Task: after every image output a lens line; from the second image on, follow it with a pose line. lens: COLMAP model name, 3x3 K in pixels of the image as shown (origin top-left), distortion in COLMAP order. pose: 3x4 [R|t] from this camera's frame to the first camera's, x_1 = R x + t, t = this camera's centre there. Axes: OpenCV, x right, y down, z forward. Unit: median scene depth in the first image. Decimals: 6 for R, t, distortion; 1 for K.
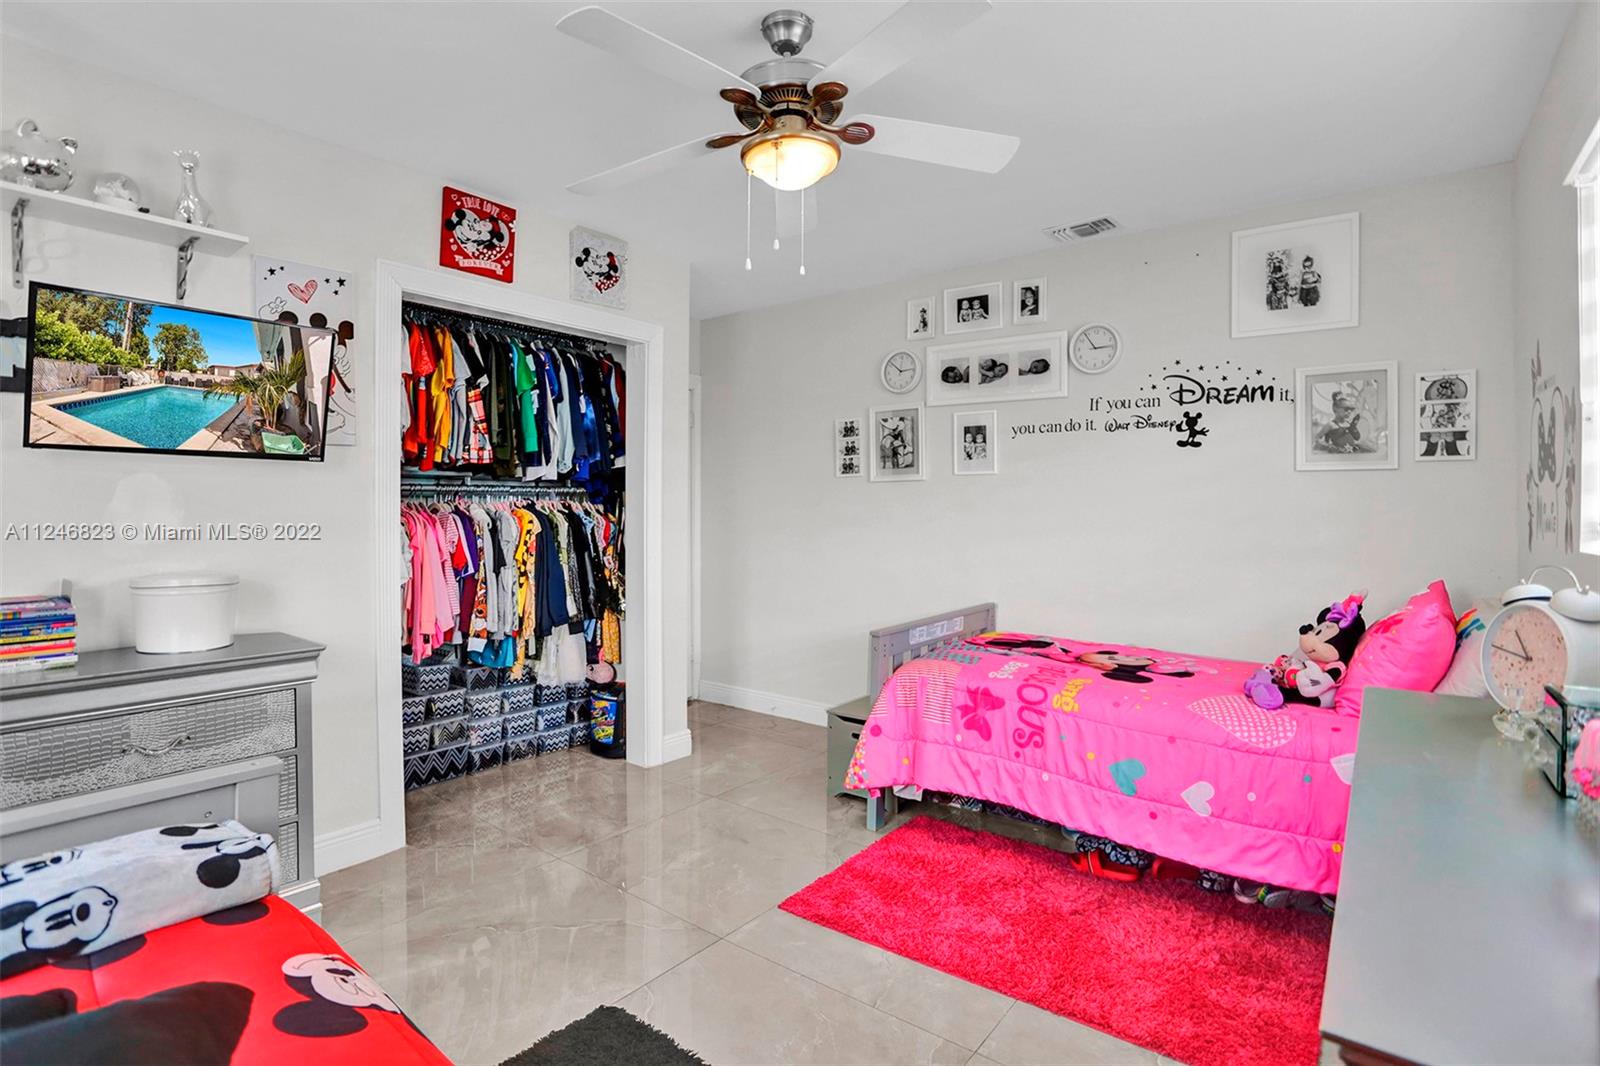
lens RADIAL K [[796.7, 0, 805.8], [0, 796.7, 504.0], [0, 0, 1]] dist [-0.030615, 0.000195]
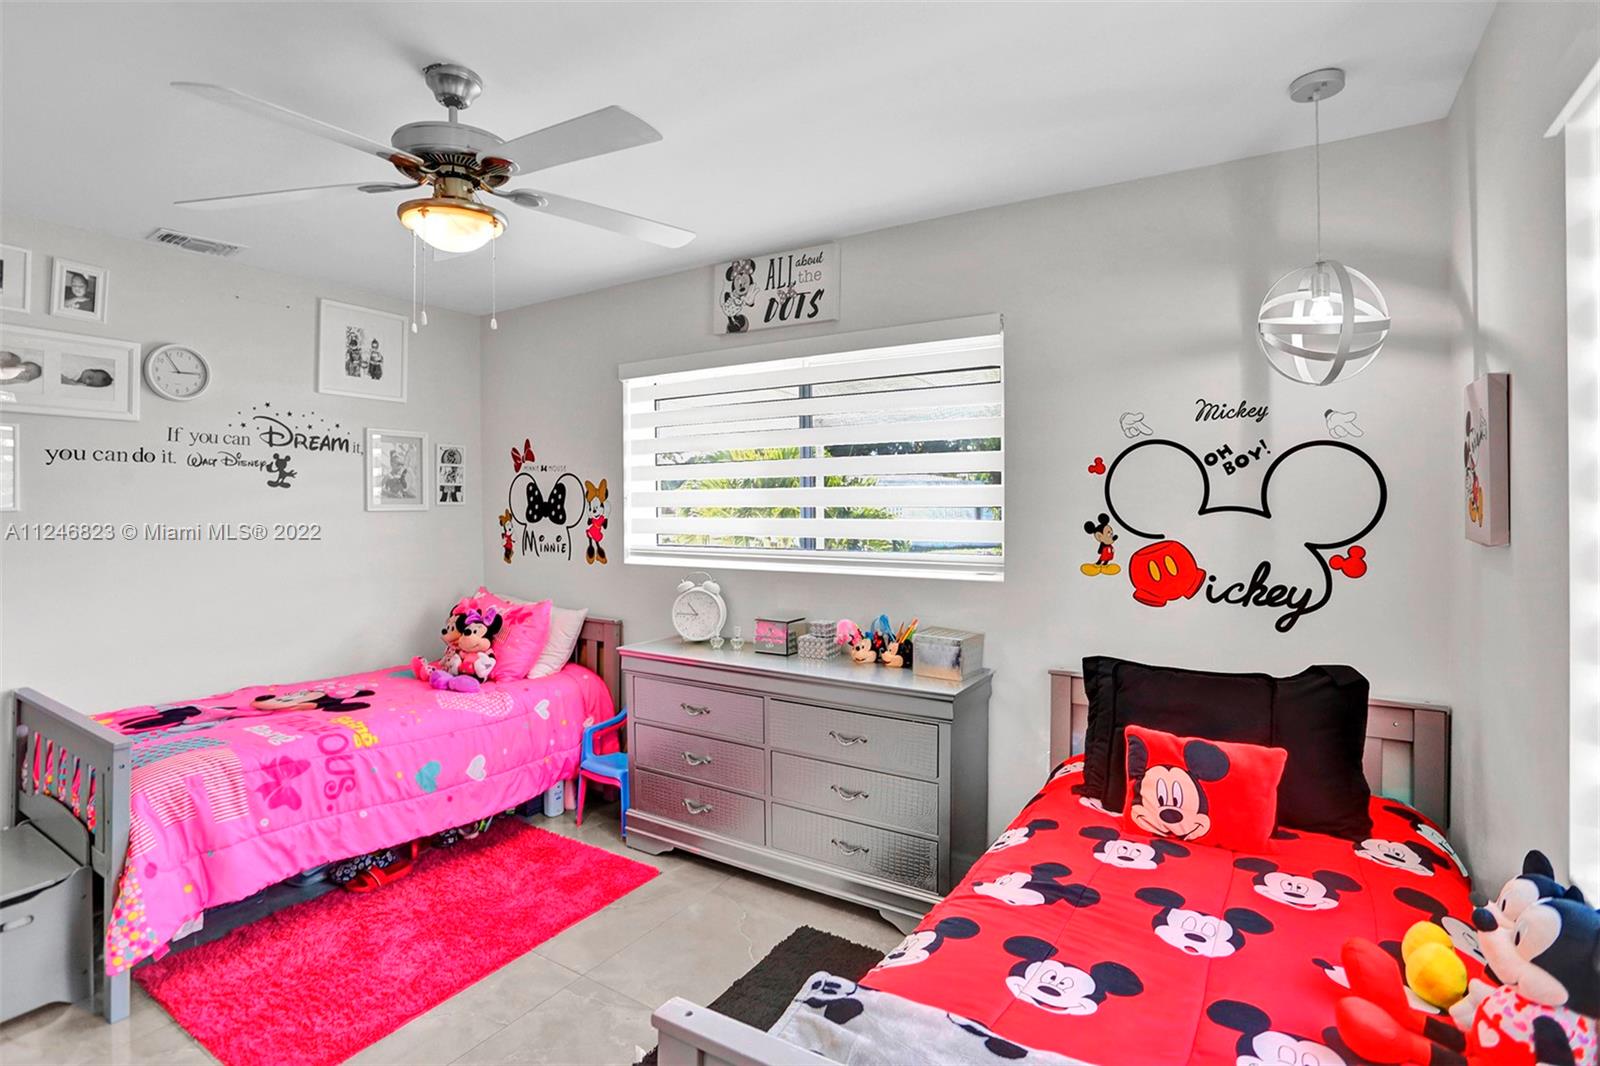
lens RADIAL K [[779.6, 0, 787.1], [0, 779.6, 508.4], [0, 0, 1]] dist [-0.068423, 0.033153]
pose [[-0.064037, -0.009794, 0.997899, -0.605605], [-0.000090, 0.999952, 0.009808, -0.057662], [-0.997948, 0.000538, -0.064034, 0.416322]]
